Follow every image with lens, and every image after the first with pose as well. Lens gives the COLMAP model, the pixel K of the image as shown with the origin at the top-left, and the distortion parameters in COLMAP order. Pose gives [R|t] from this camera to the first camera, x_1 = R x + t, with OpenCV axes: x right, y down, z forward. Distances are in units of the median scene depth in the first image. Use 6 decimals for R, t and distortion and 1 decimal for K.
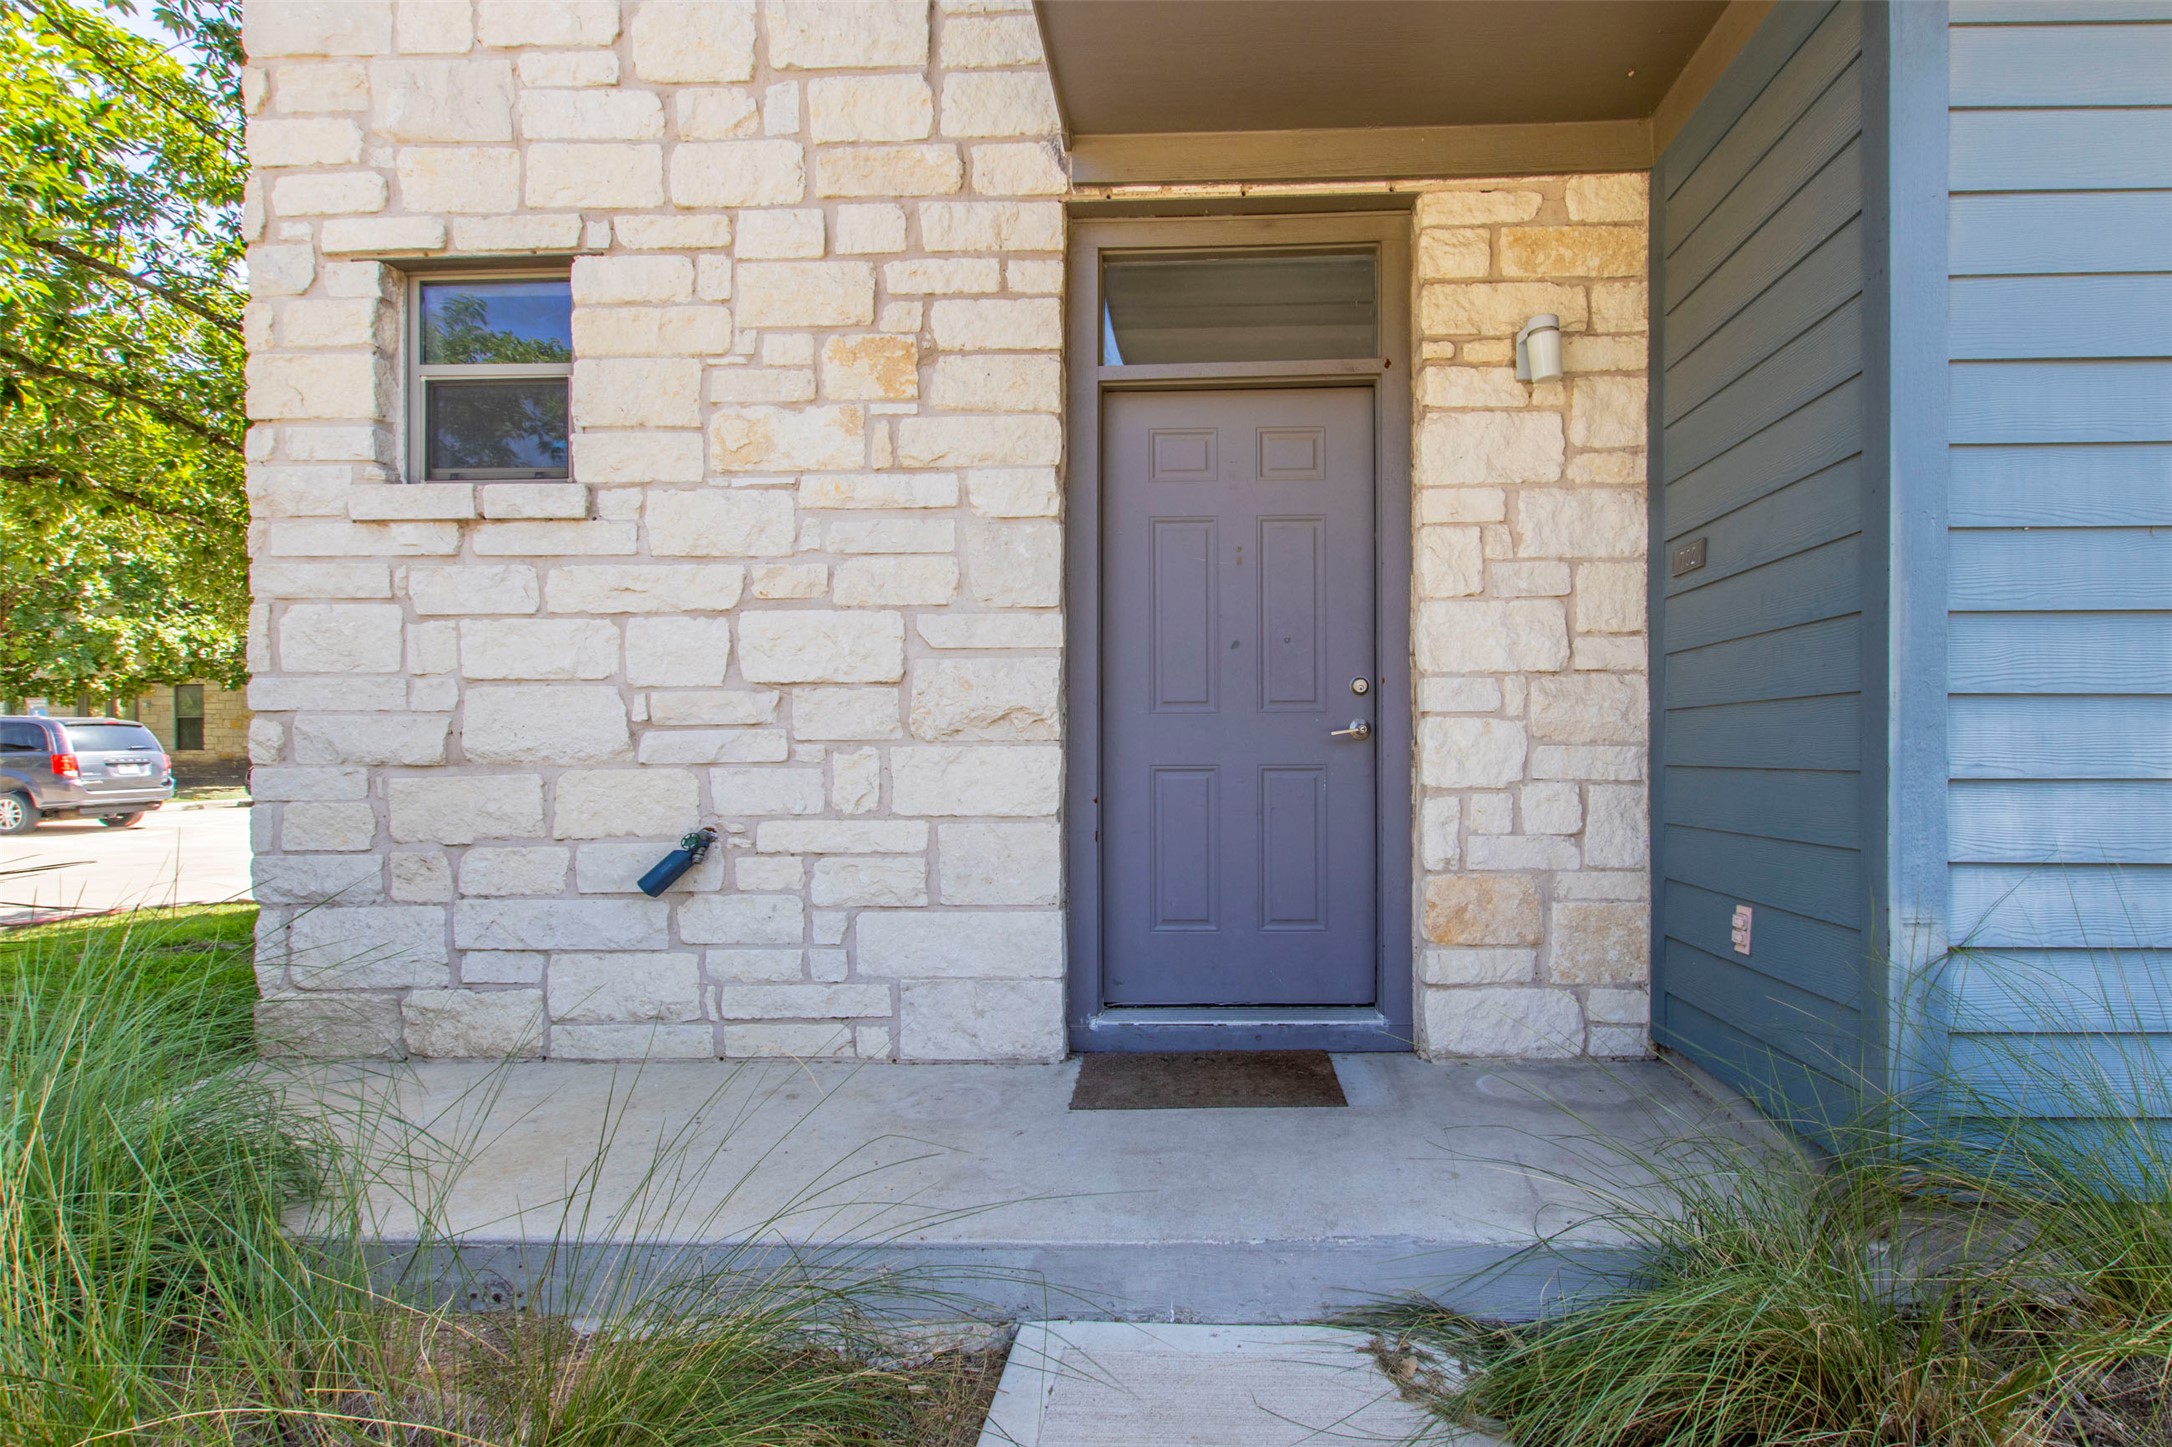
lens RADIAL K [[1113.0, 0, 1140.0], [0, 1113.0, 745.8], [0, 0, 1]] dist [0.007473, 0.000470]
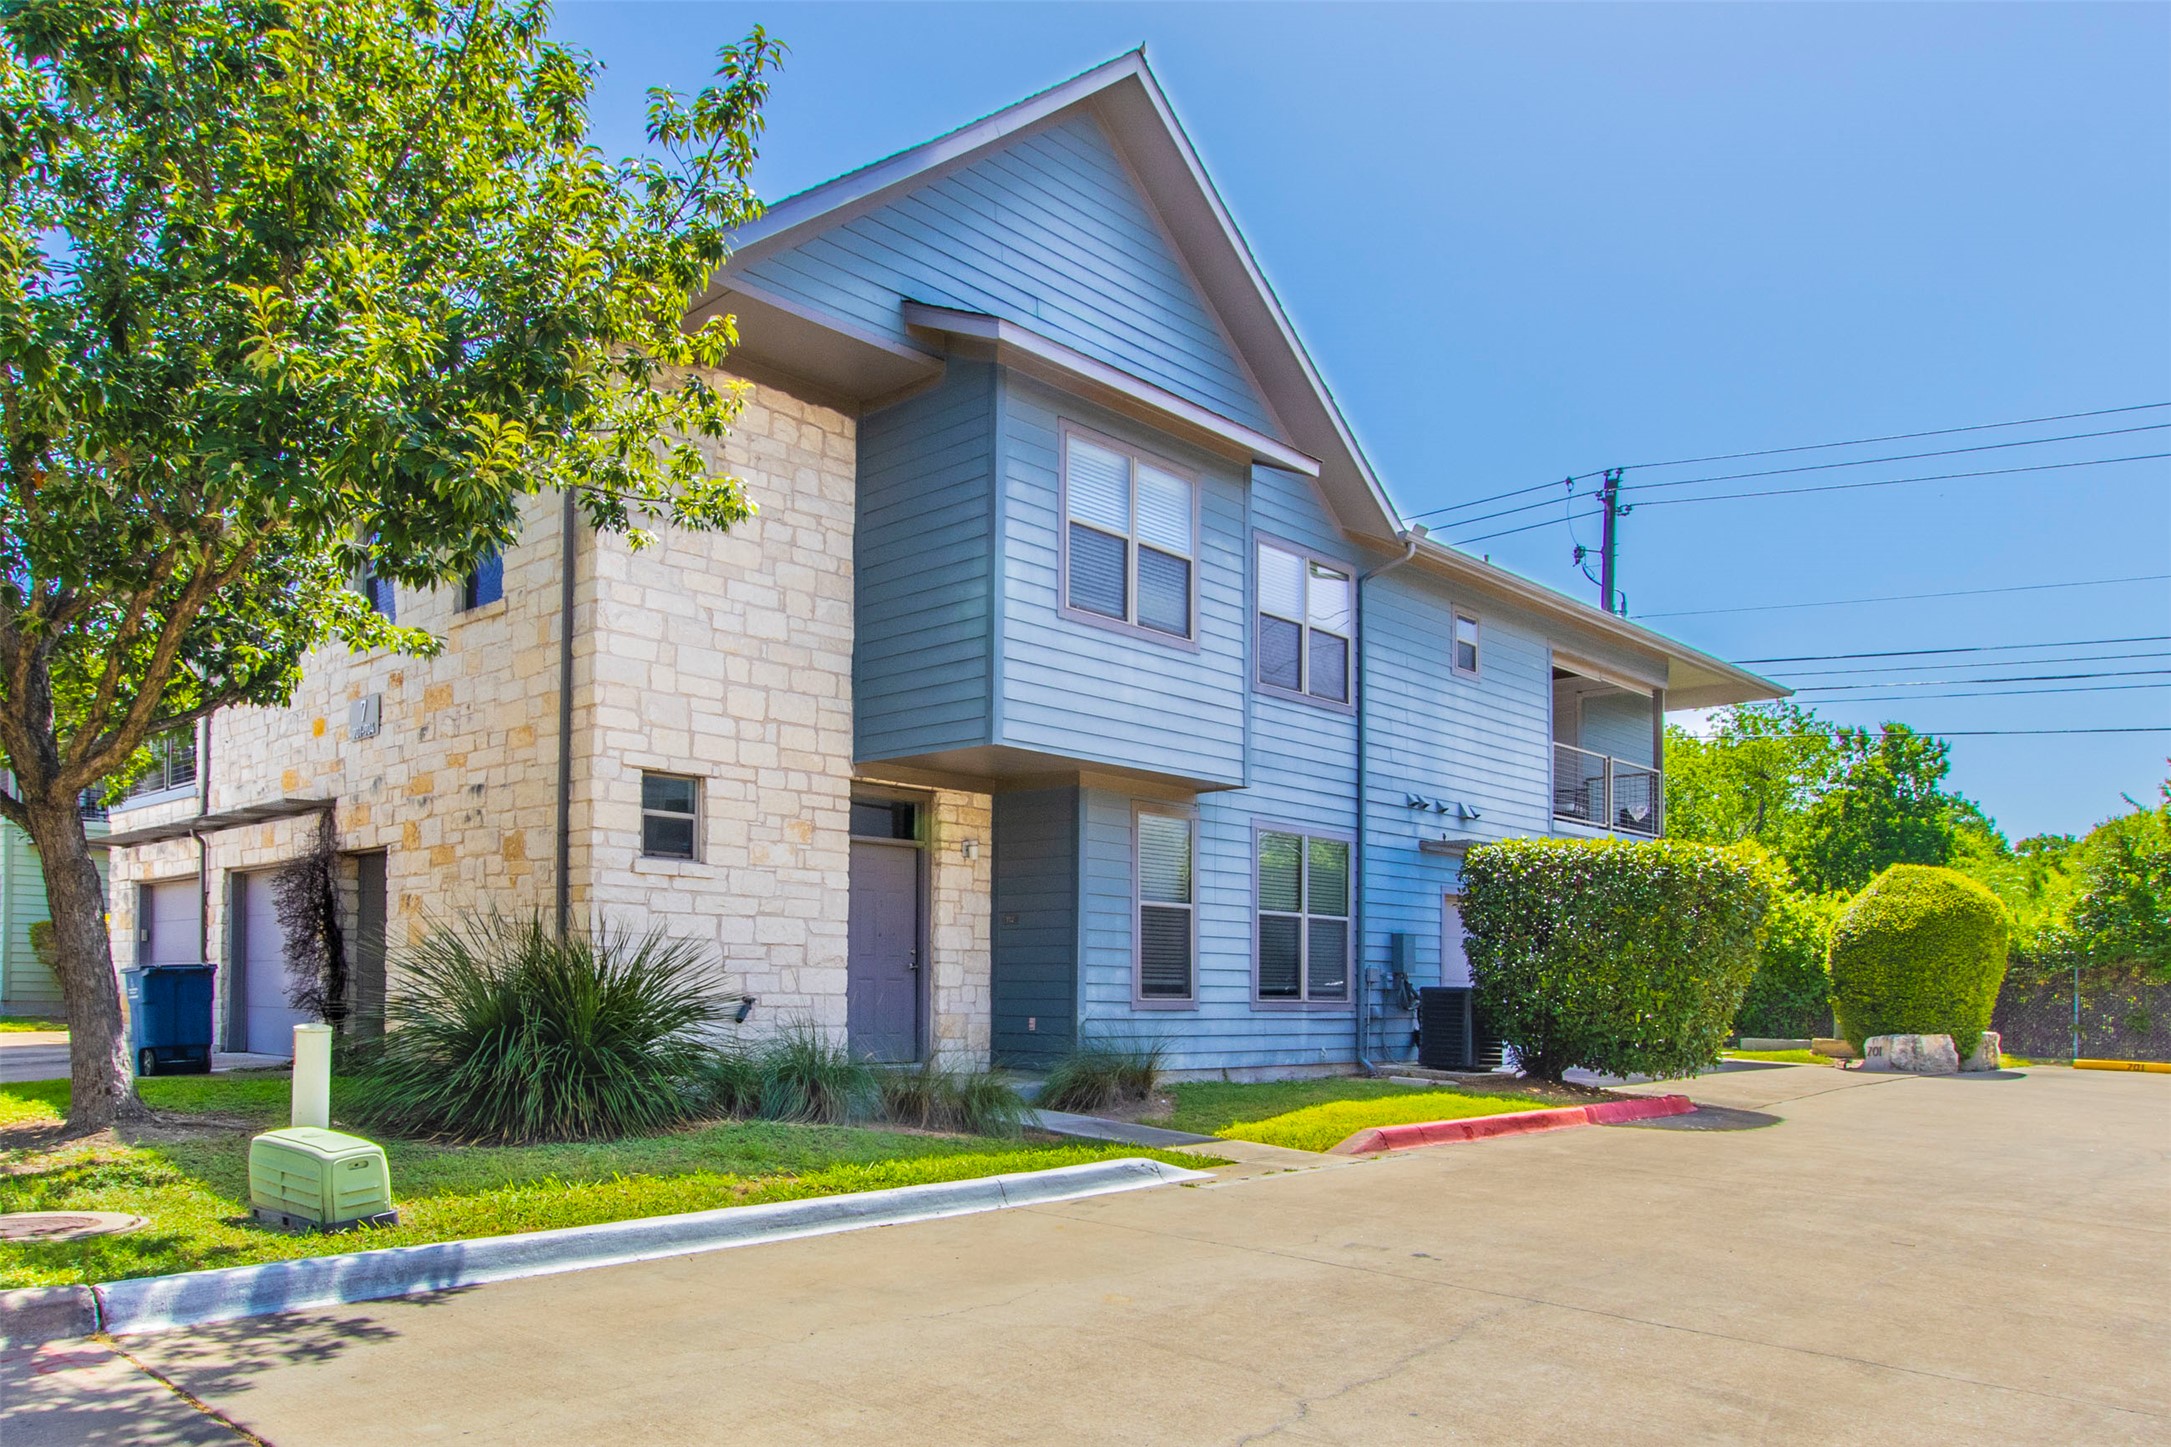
lens RADIAL K [[1466.9, 0, 1083.5], [0, 1466.9, 723.2], [0, 0, 1]] dist [0.001182, 0.000148]
pose [[0.651984, 0.152901, 0.742656, -2.570686], [-0.021848, 0.982839, -0.183169, 0.055038], [-0.757917, 0.103198, 0.644136, -1.966743]]
